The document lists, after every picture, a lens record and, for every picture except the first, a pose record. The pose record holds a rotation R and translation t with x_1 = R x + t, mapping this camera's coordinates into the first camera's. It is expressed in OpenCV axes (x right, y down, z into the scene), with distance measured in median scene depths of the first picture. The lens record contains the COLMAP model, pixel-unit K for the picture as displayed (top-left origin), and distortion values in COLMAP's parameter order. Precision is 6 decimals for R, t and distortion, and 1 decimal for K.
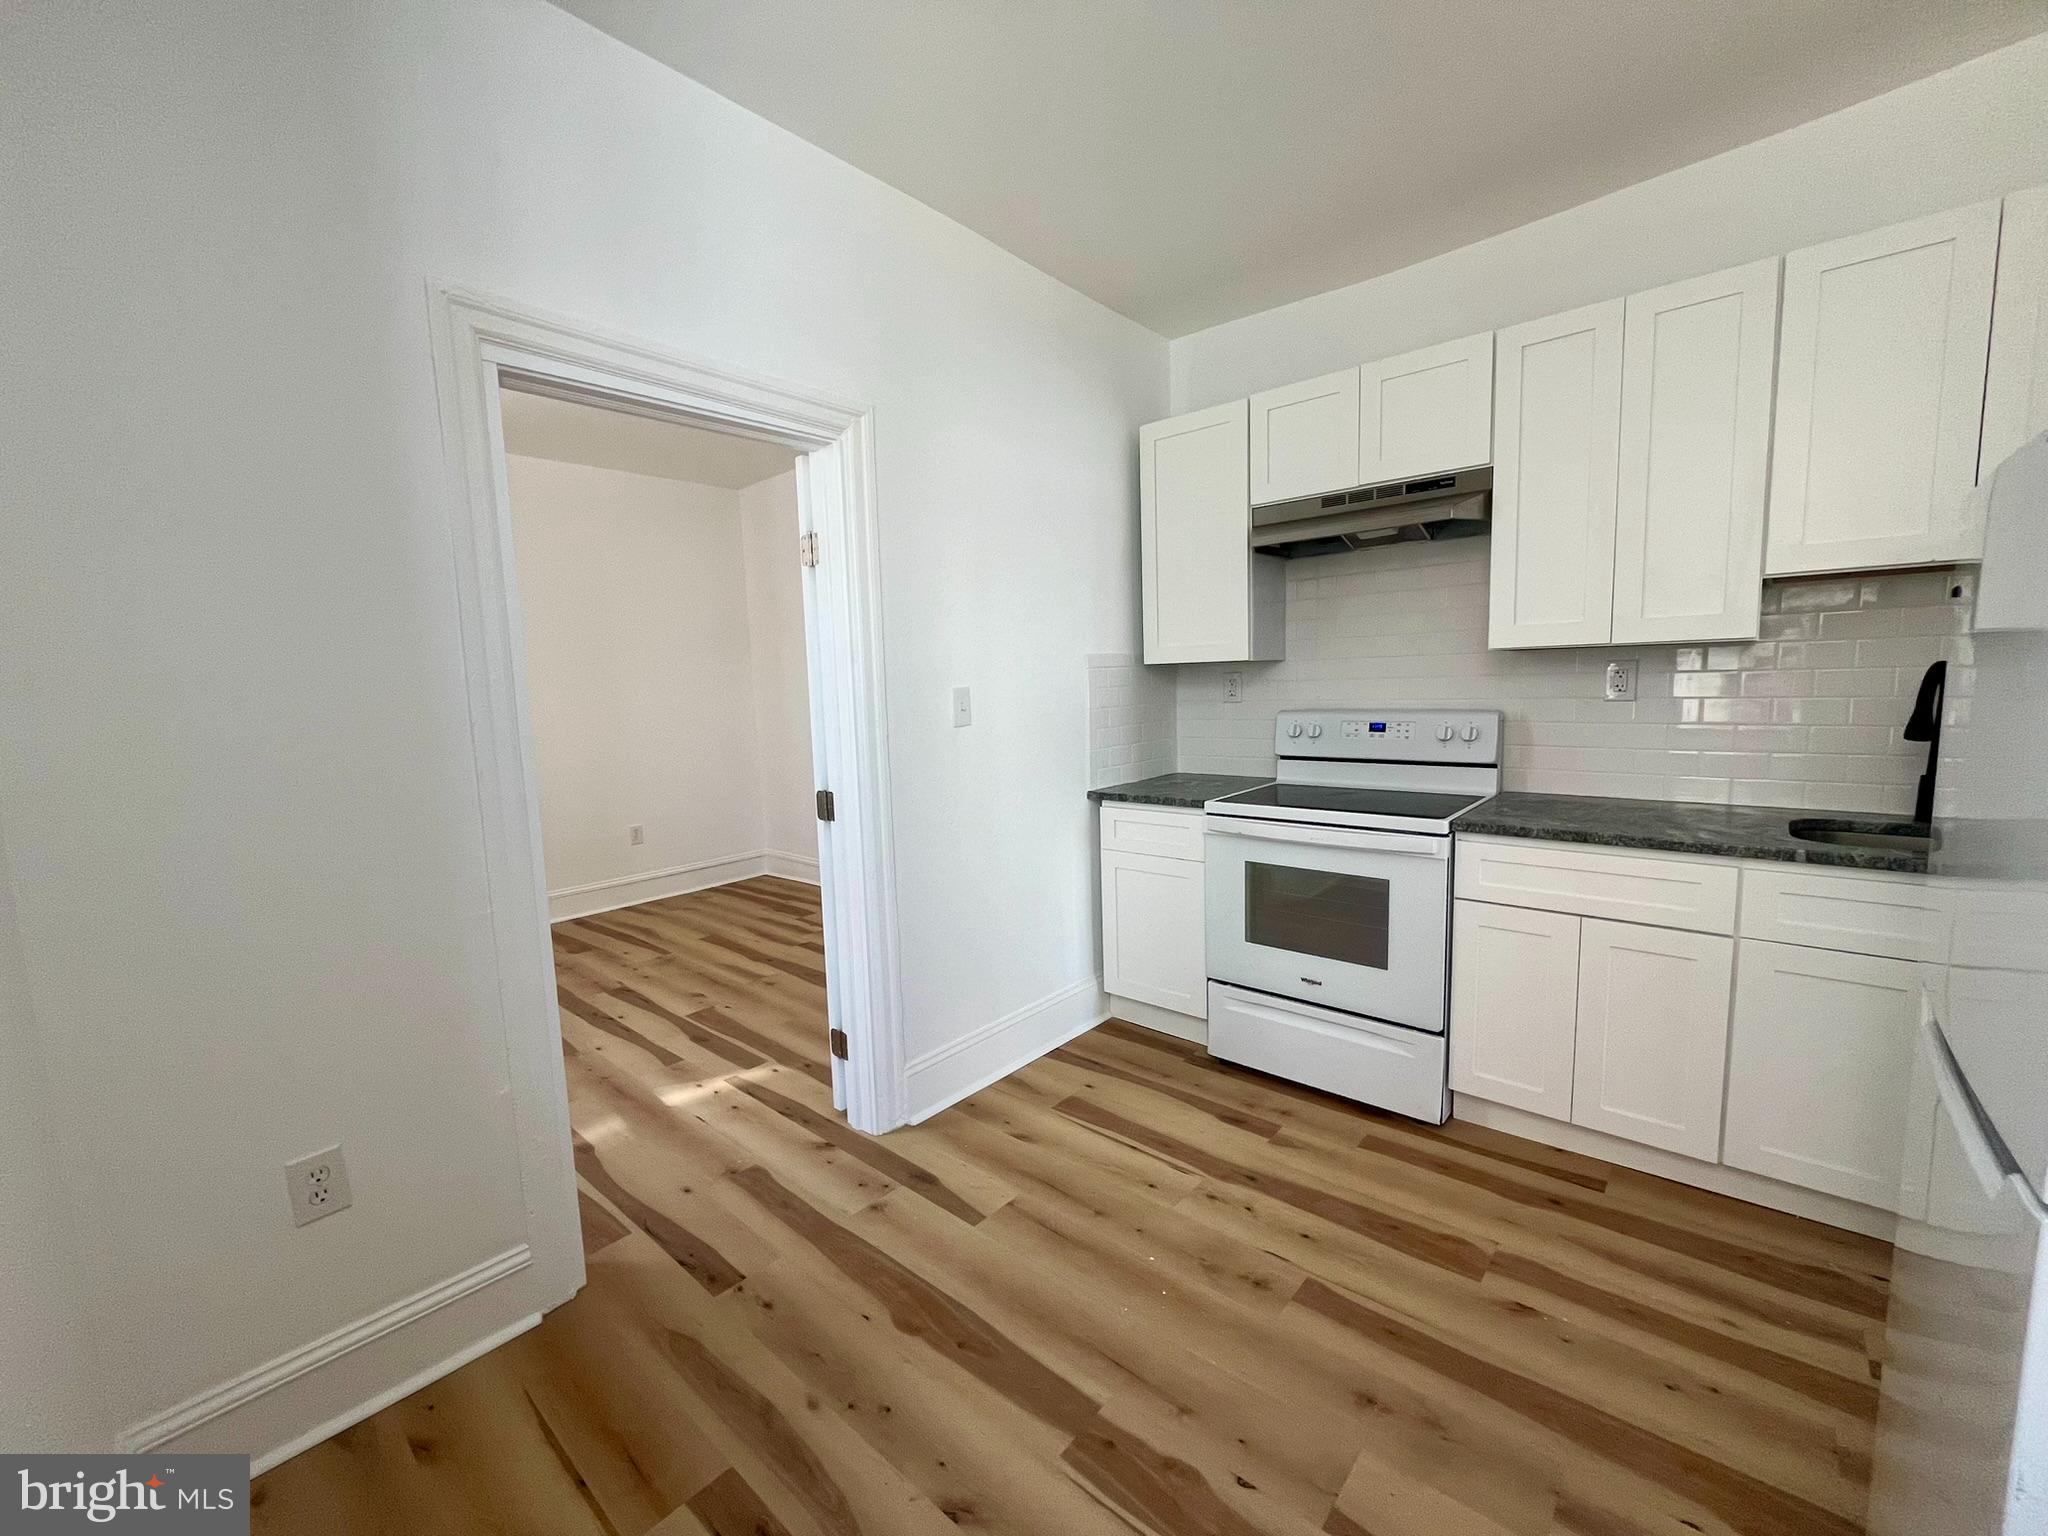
lens RADIAL K [[830.4, 0, 1022.0], [0, 830.4, 773.6], [0, 0, 1]] dist [-0.003756, -0.000061]
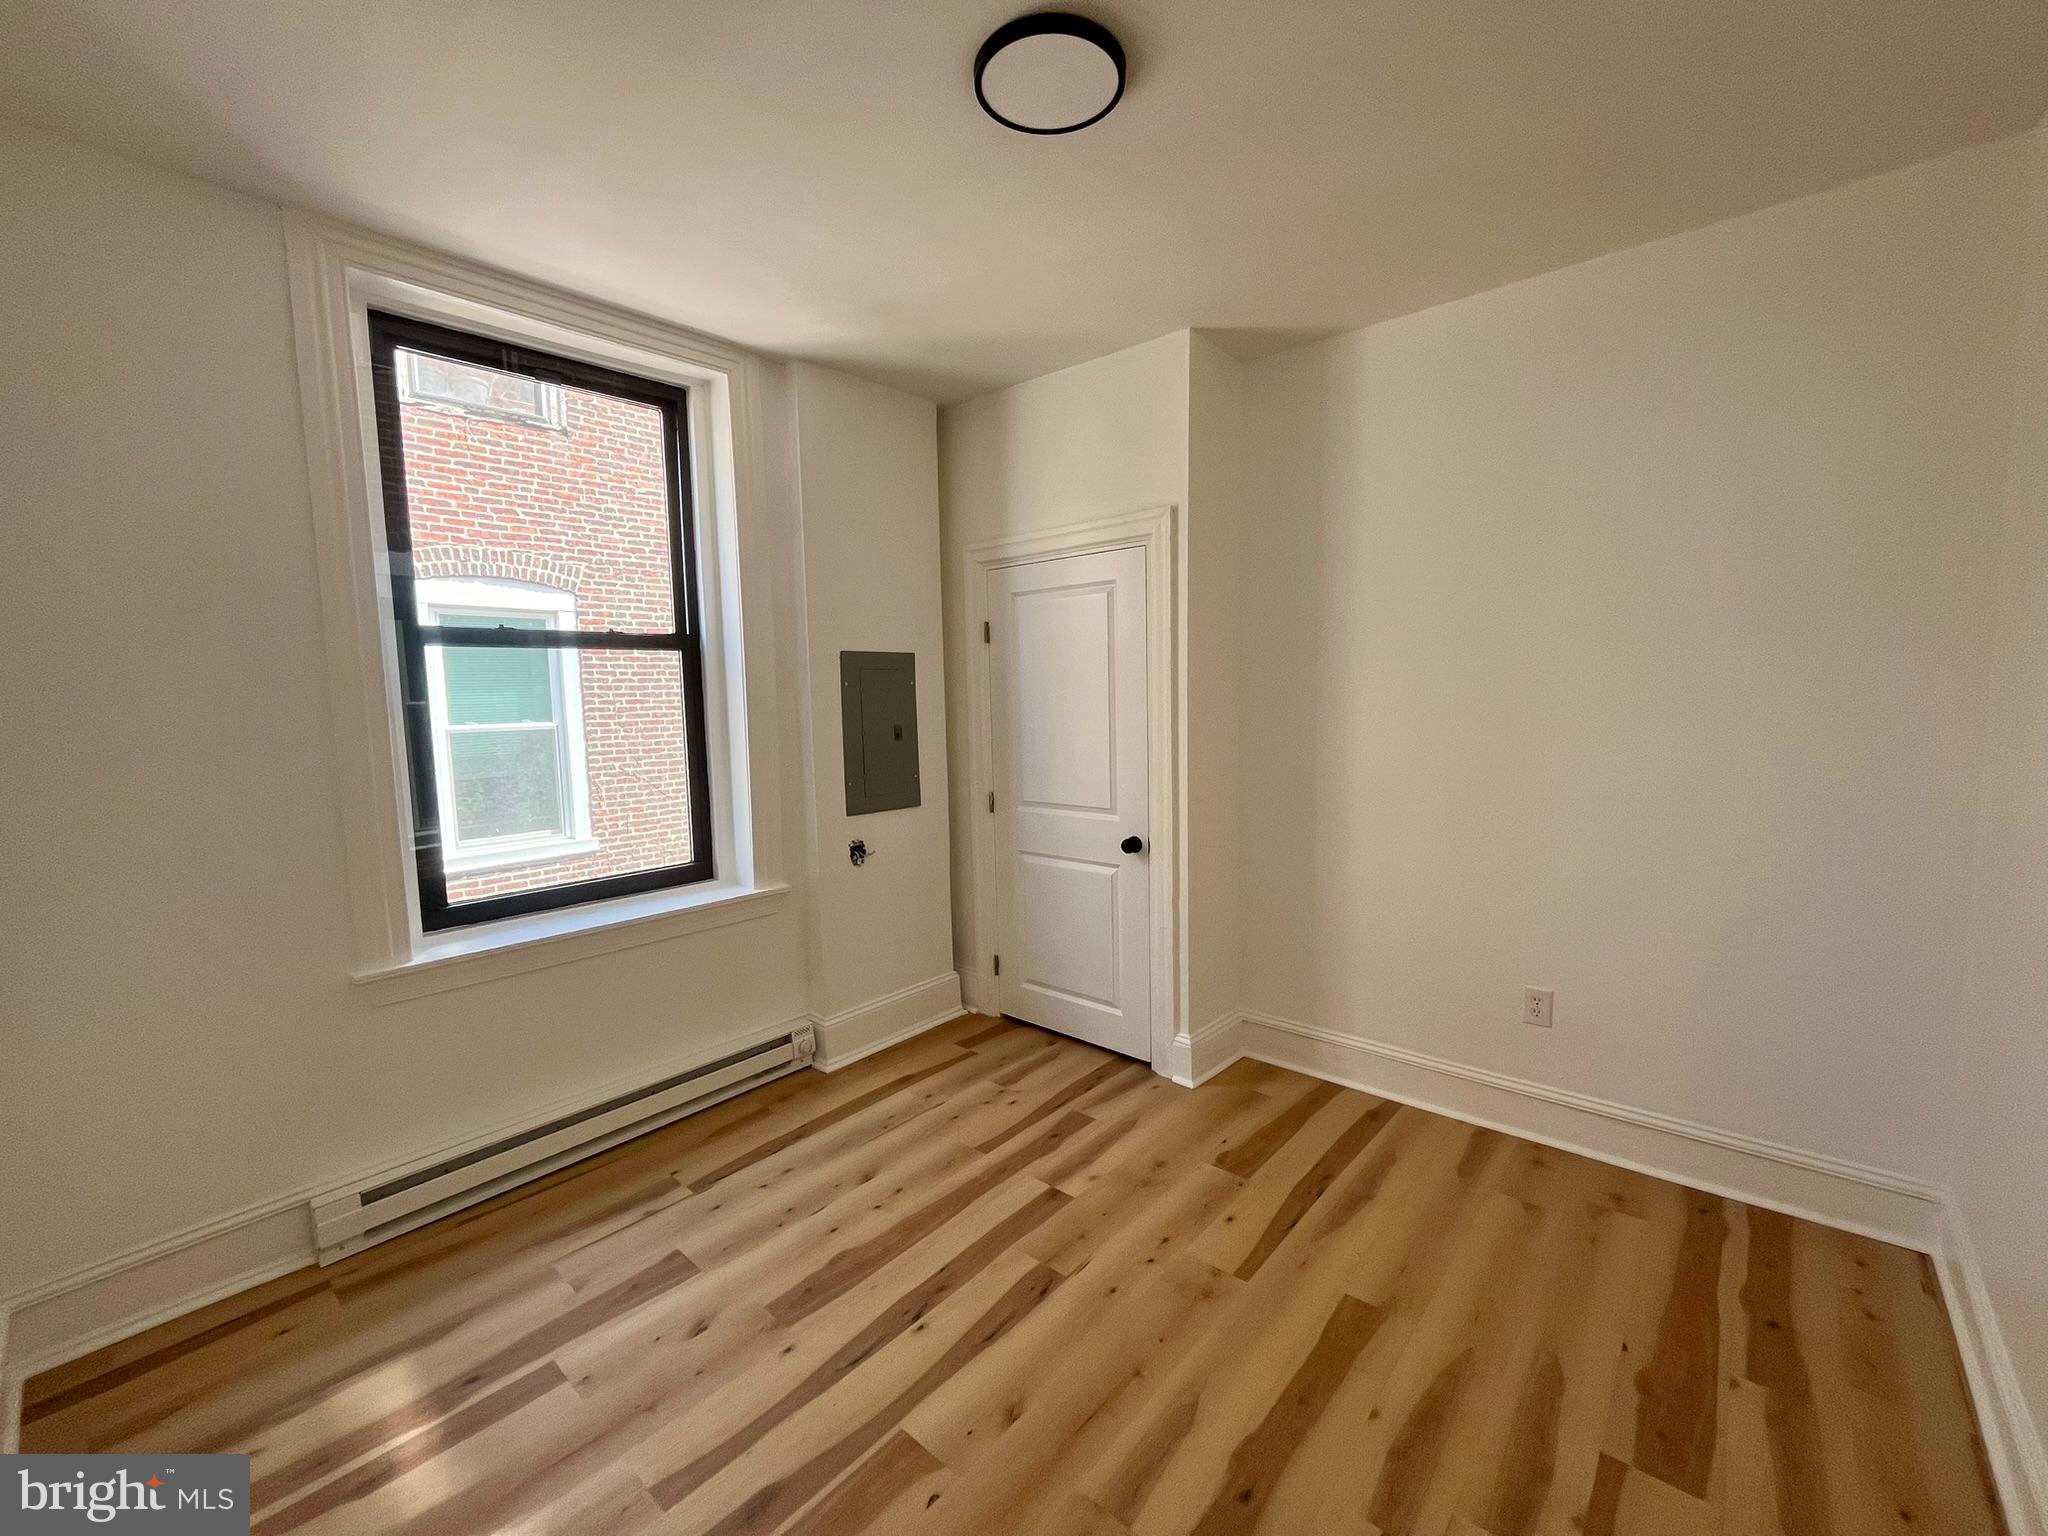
lens RADIAL K [[830.4, 0, 1022.0], [0, 830.4, 773.6], [0, 0, 1]] dist [-0.003756, -0.000061]
pose [[0.002014, 0.130492, -0.991447, 0.033644], [-0.097303, 0.986770, 0.129679, -0.215597], [0.995253, 0.096209, 0.014684, 1.411229]]
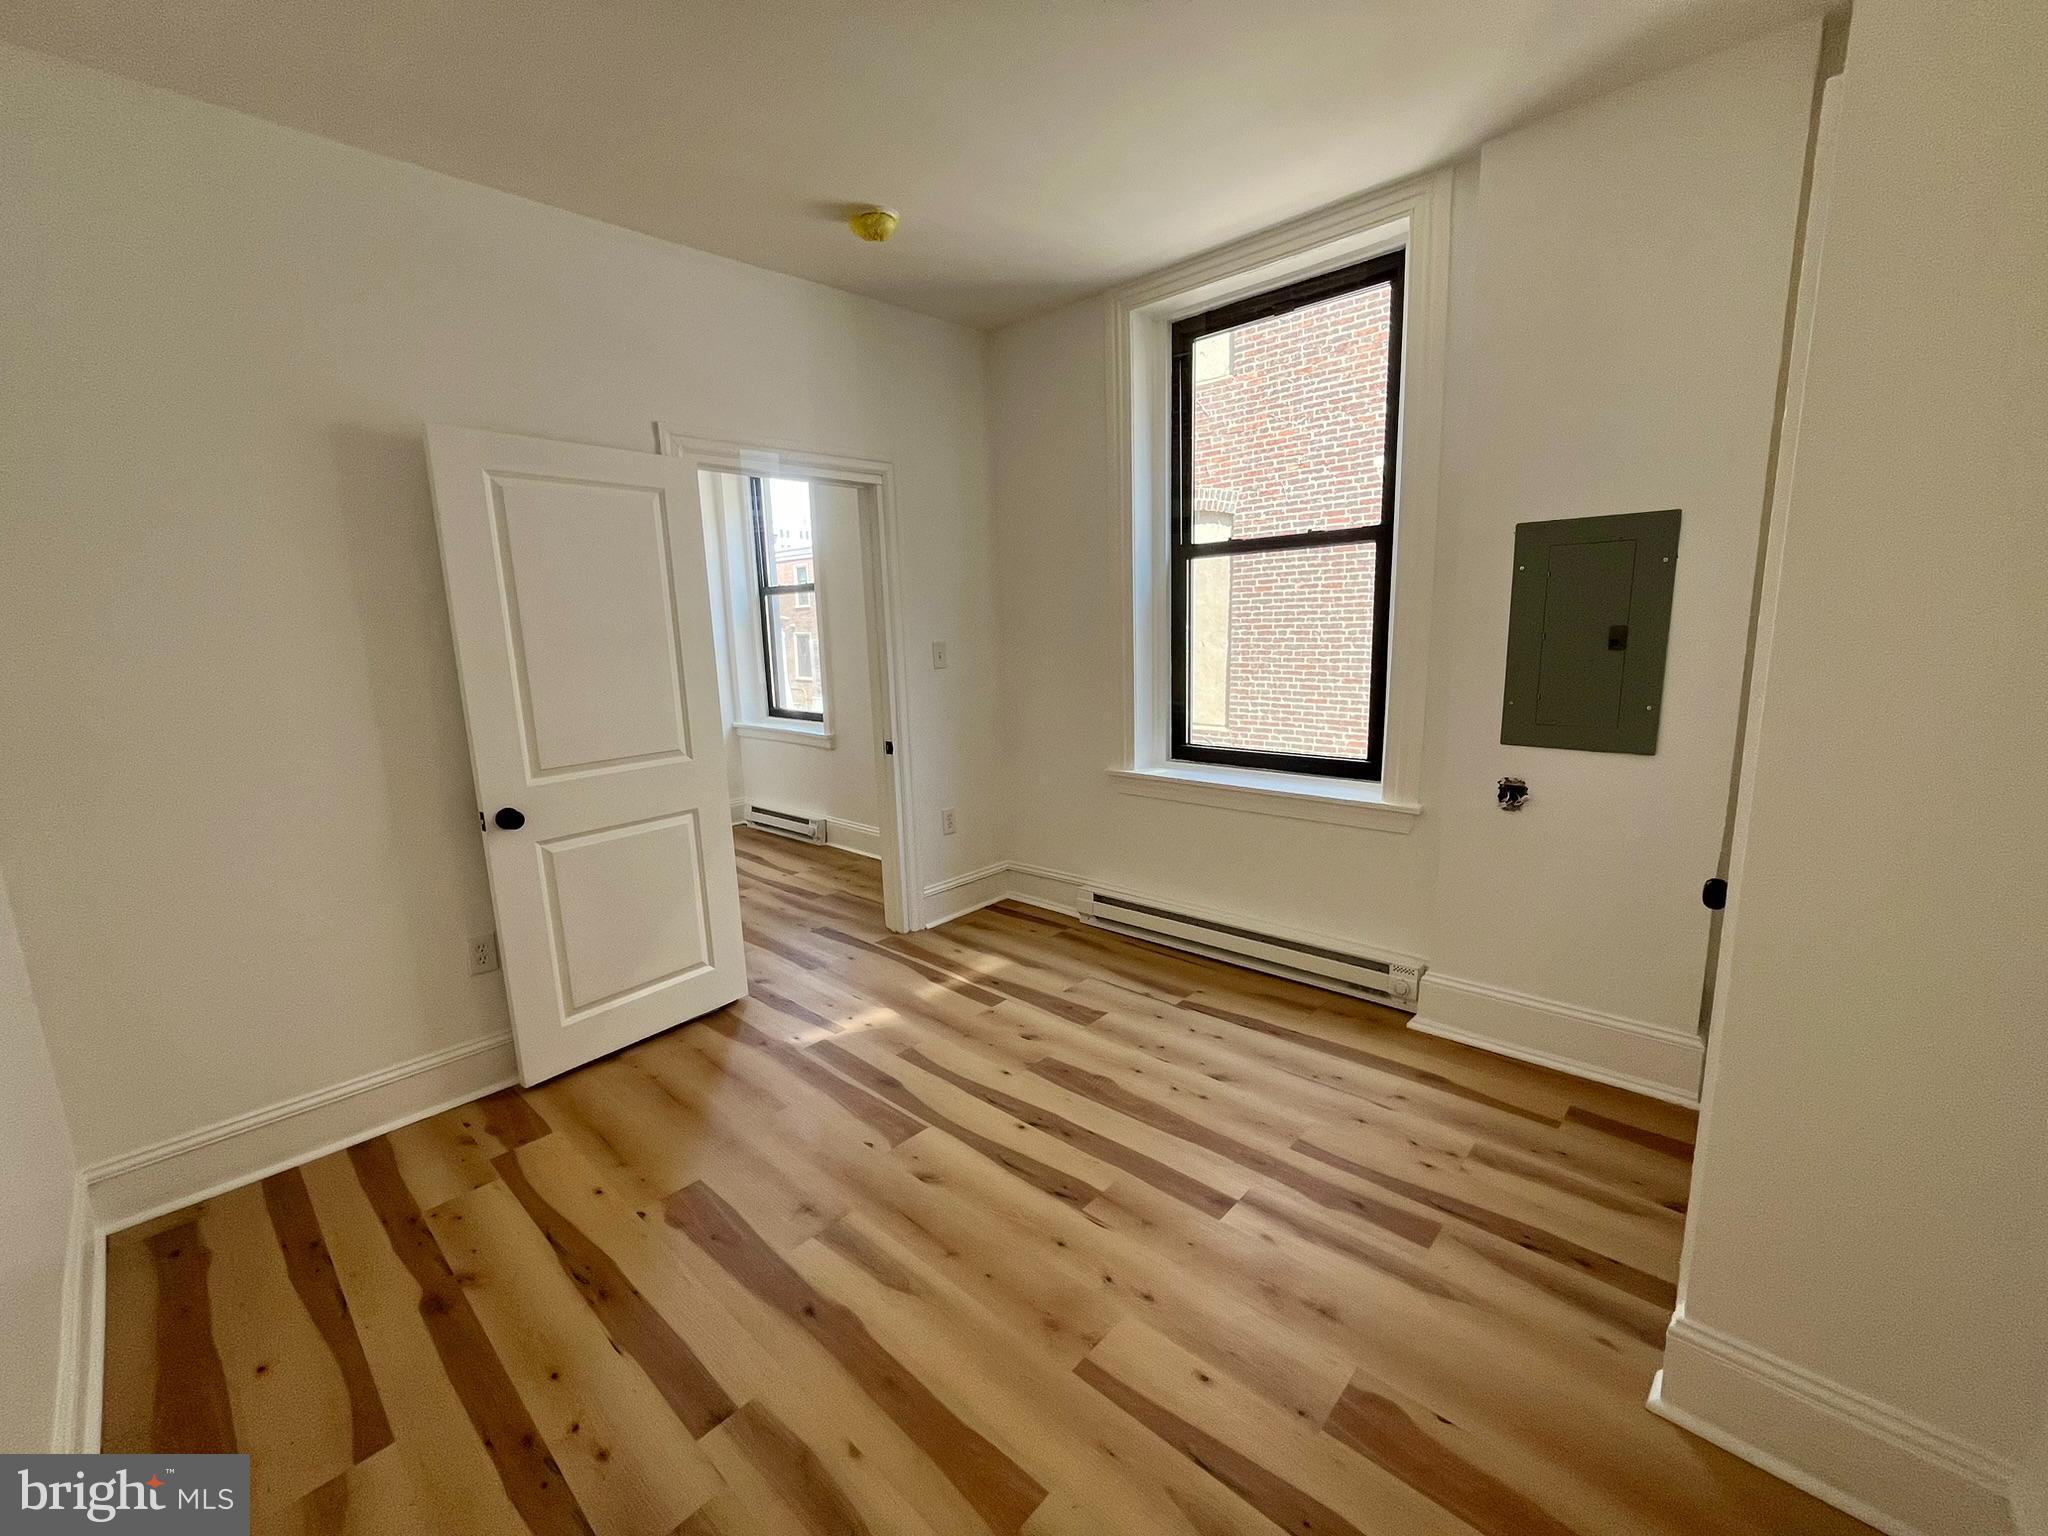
lens RADIAL K [[837.8, 0, 1025.0], [0, 837.8, 772.7], [0, 0, 1]] dist [-0.003147, -0.000167]
pose [[-0.997576, 0.060221, 0.034859, -0.727529], [0.067790, 0.954104, 0.291701, -0.255753], [-0.015692, 0.293357, -0.955874, 2.167982]]
